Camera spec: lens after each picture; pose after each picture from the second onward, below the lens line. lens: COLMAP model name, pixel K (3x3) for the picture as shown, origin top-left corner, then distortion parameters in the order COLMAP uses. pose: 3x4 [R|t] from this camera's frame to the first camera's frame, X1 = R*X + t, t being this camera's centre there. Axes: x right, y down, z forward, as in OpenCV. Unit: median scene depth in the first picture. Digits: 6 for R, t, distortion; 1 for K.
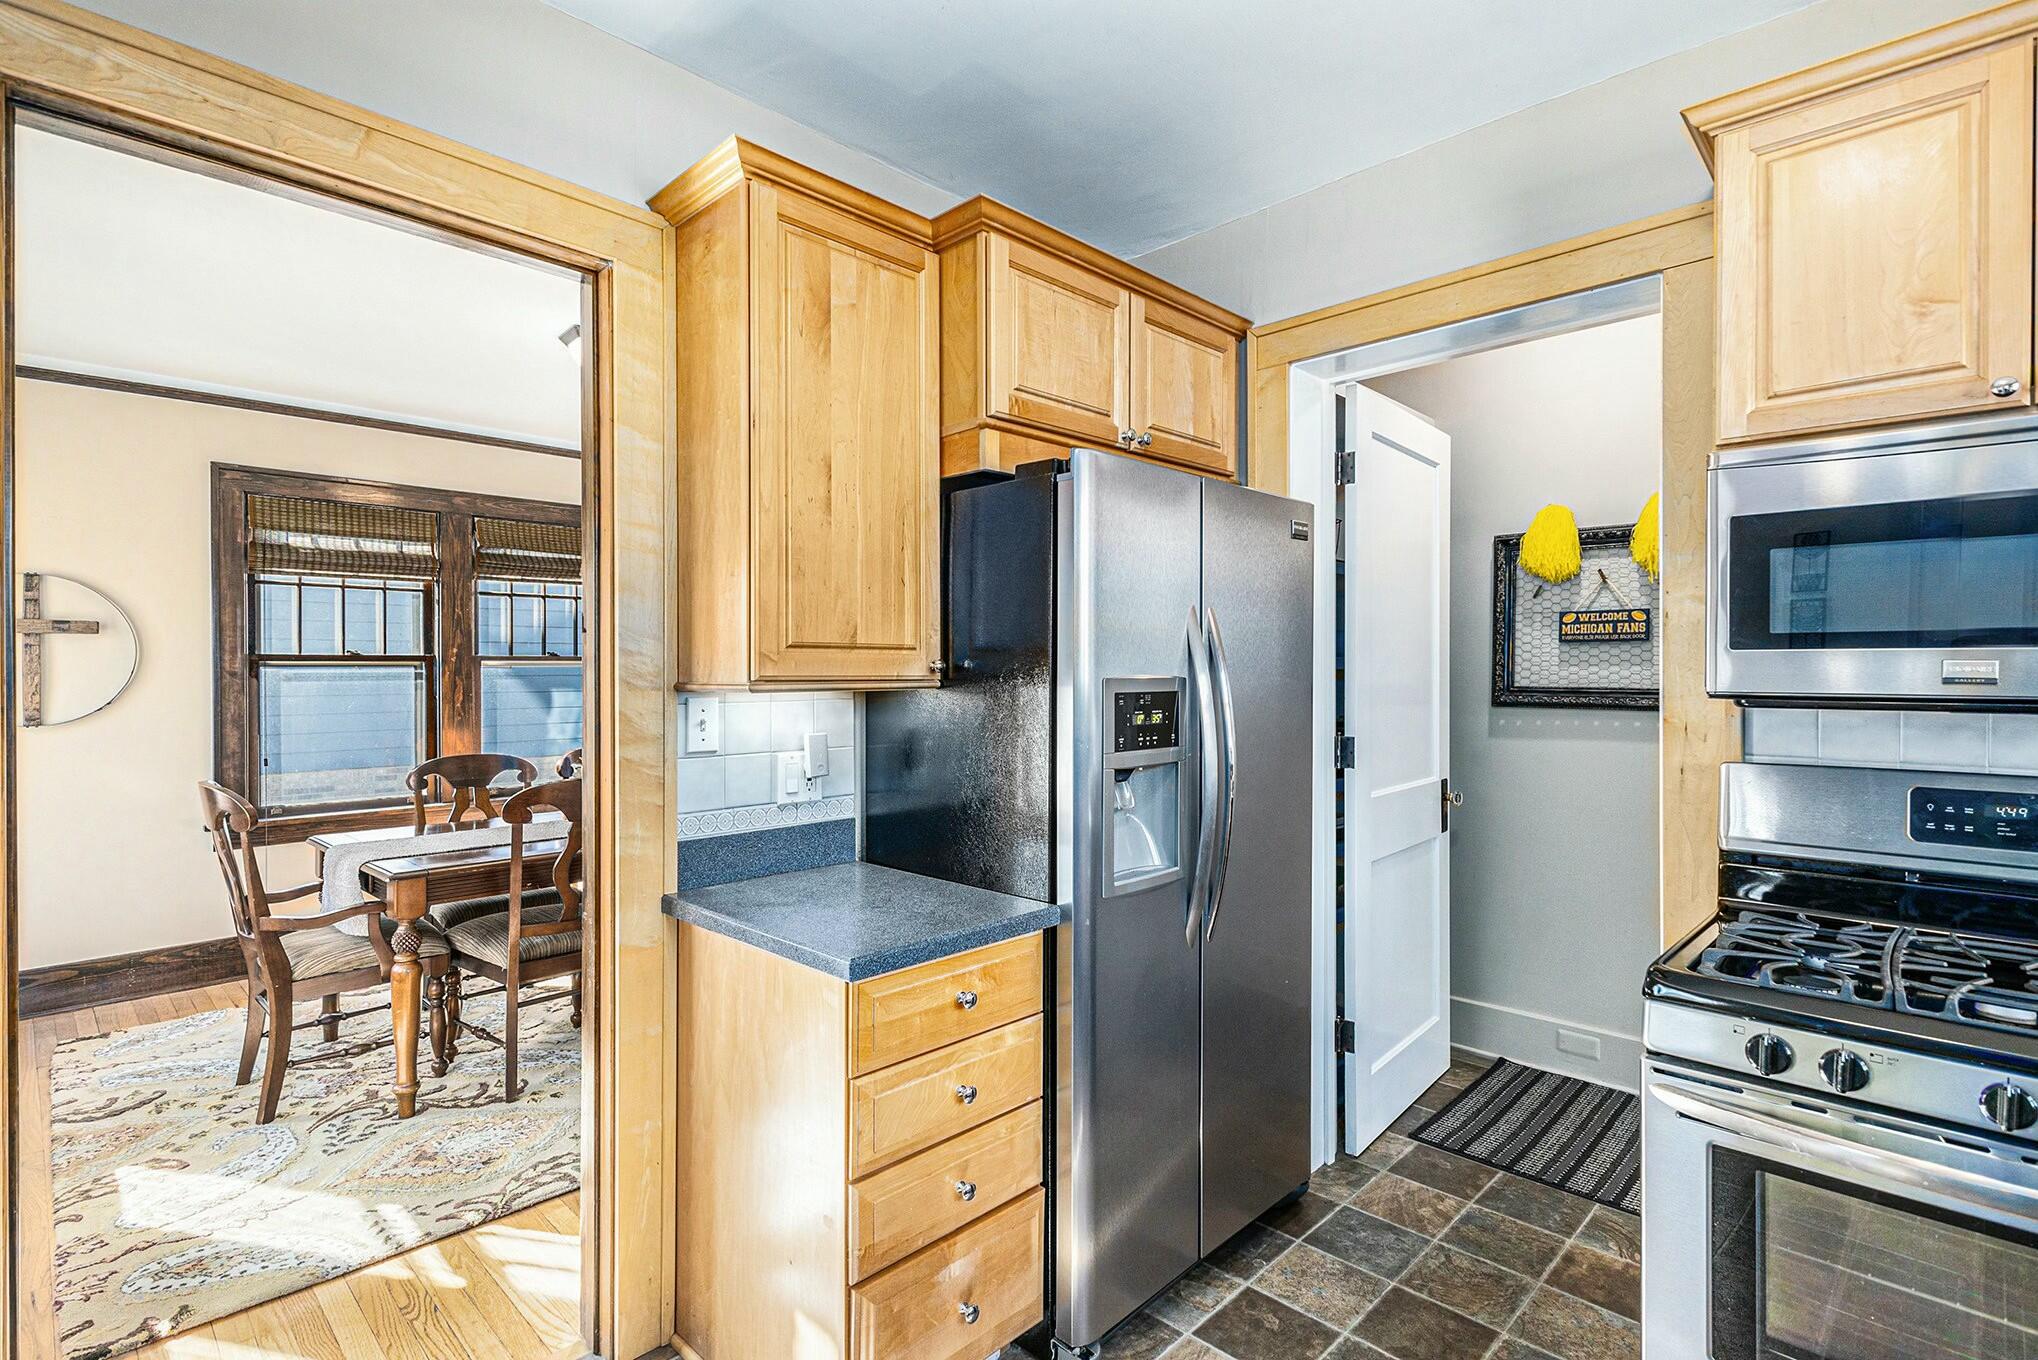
lens RADIAL K [[992.7, 0, 1022.7], [0, 992.7, 670.8], [0, 0, 1]] dist [0.003401, -0.000431]
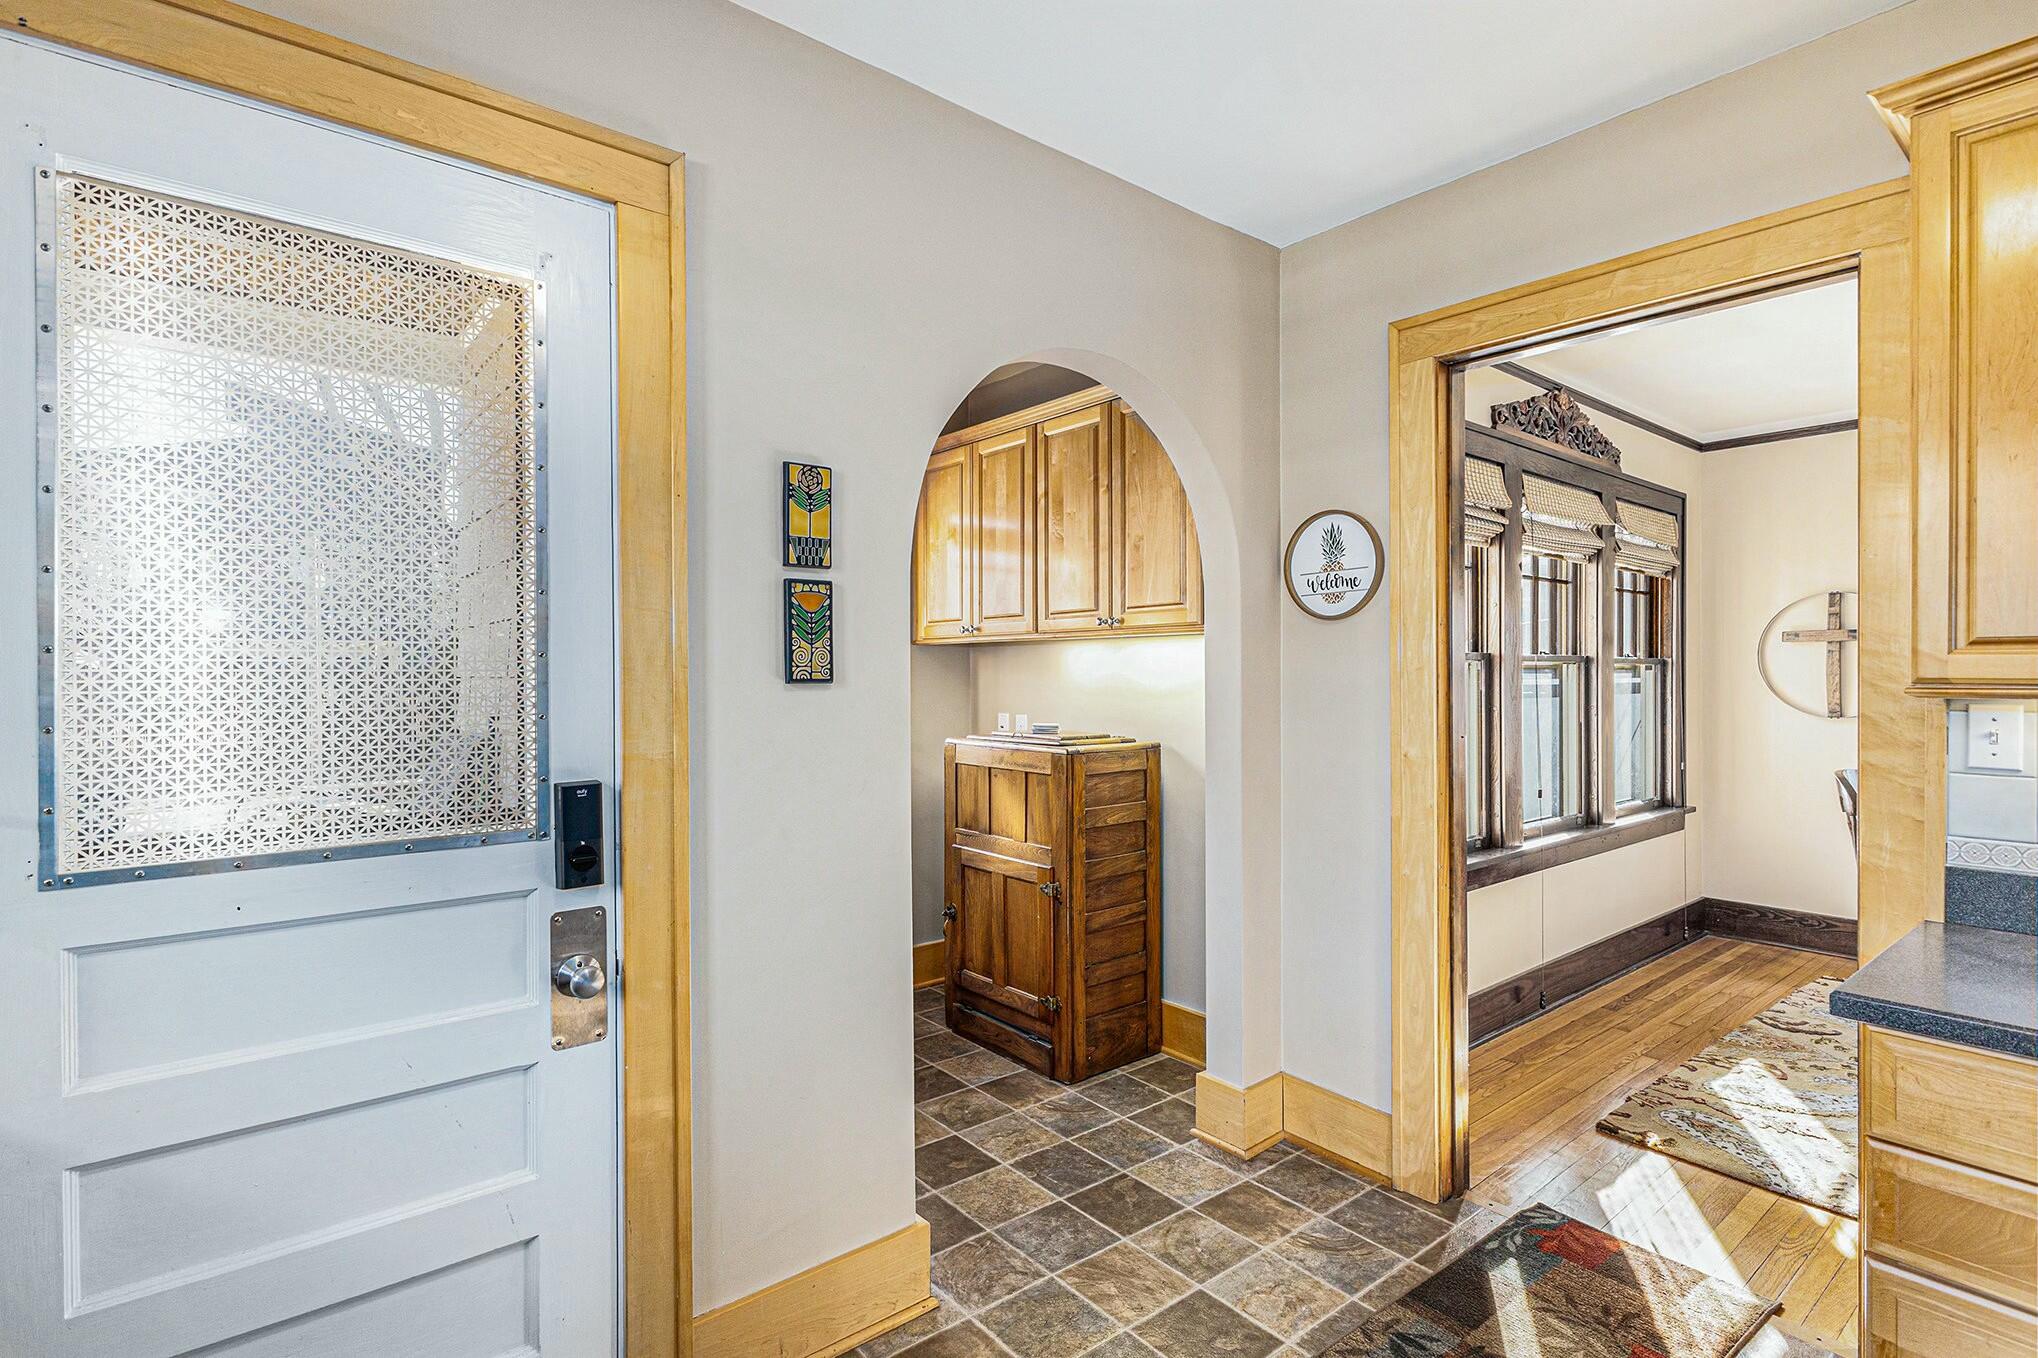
lens RADIAL K [[992.7, 0, 1021.9], [0, 992.7, 680.1], [0, 0, 1]] dist [0.003401, -0.000431]
pose [[-0.119563, 0.008320, -0.992792, 0.479684], [-0.001143, 0.999963, 0.008518, 0.000027], [0.992826, 0.002153, -0.119549, 0.219485]]
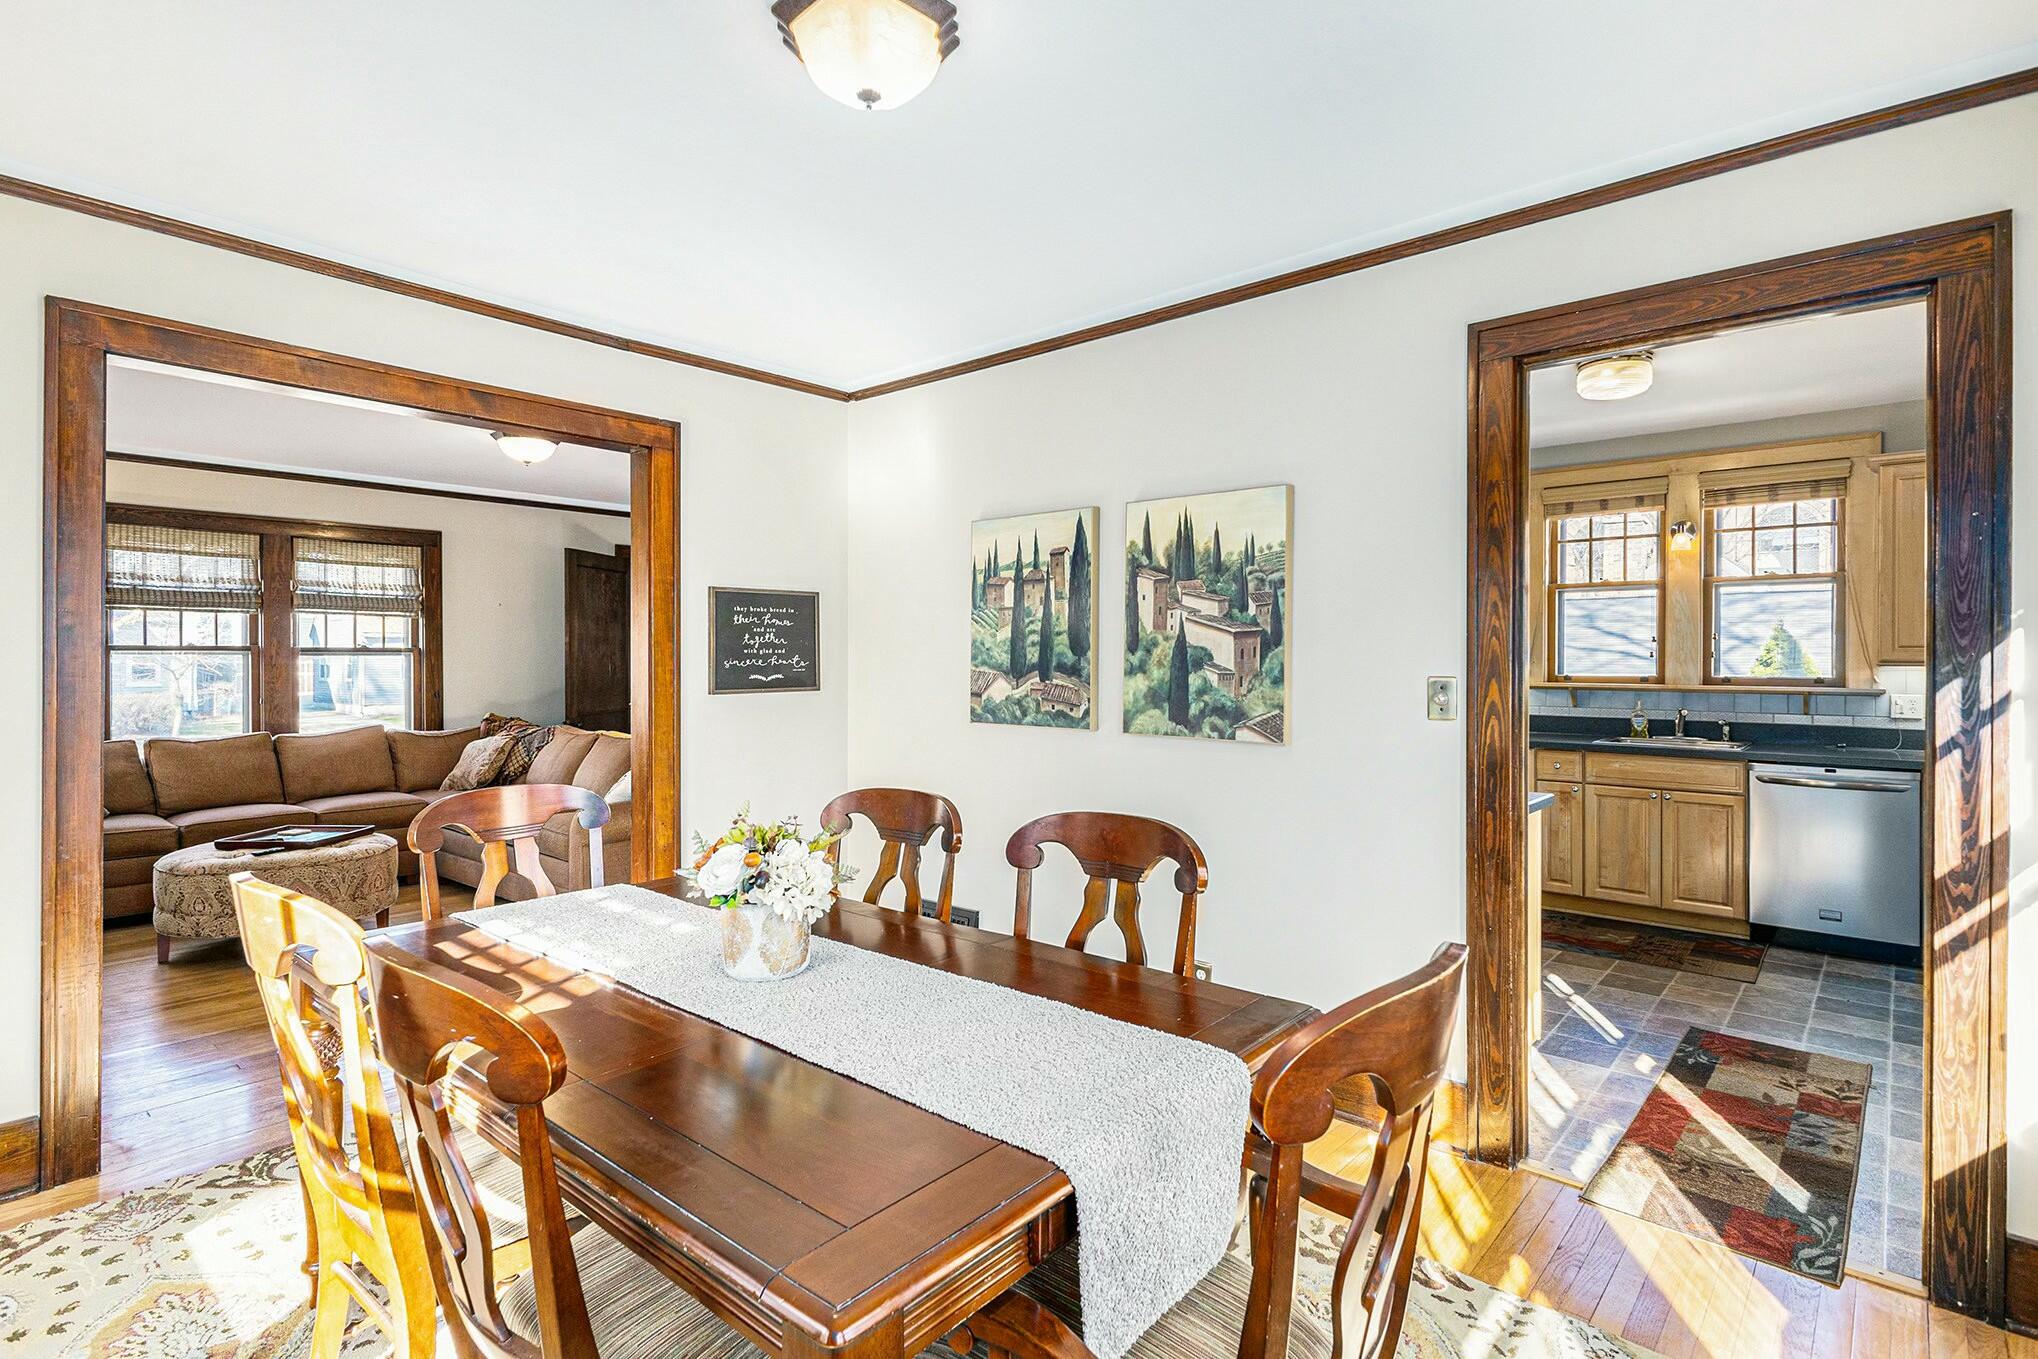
lens RADIAL K [[992.7, 0, 1014.4], [0, 992.7, 669.0], [0, 0, 1]] dist [0.003401, -0.000431]
pose [[-0.047123, -0.009418, 0.998845, -1.325859], [0.005617, 0.999937, 0.009693, 0.000754], [-0.998873, 0.006068, -0.047067, 1.321025]]
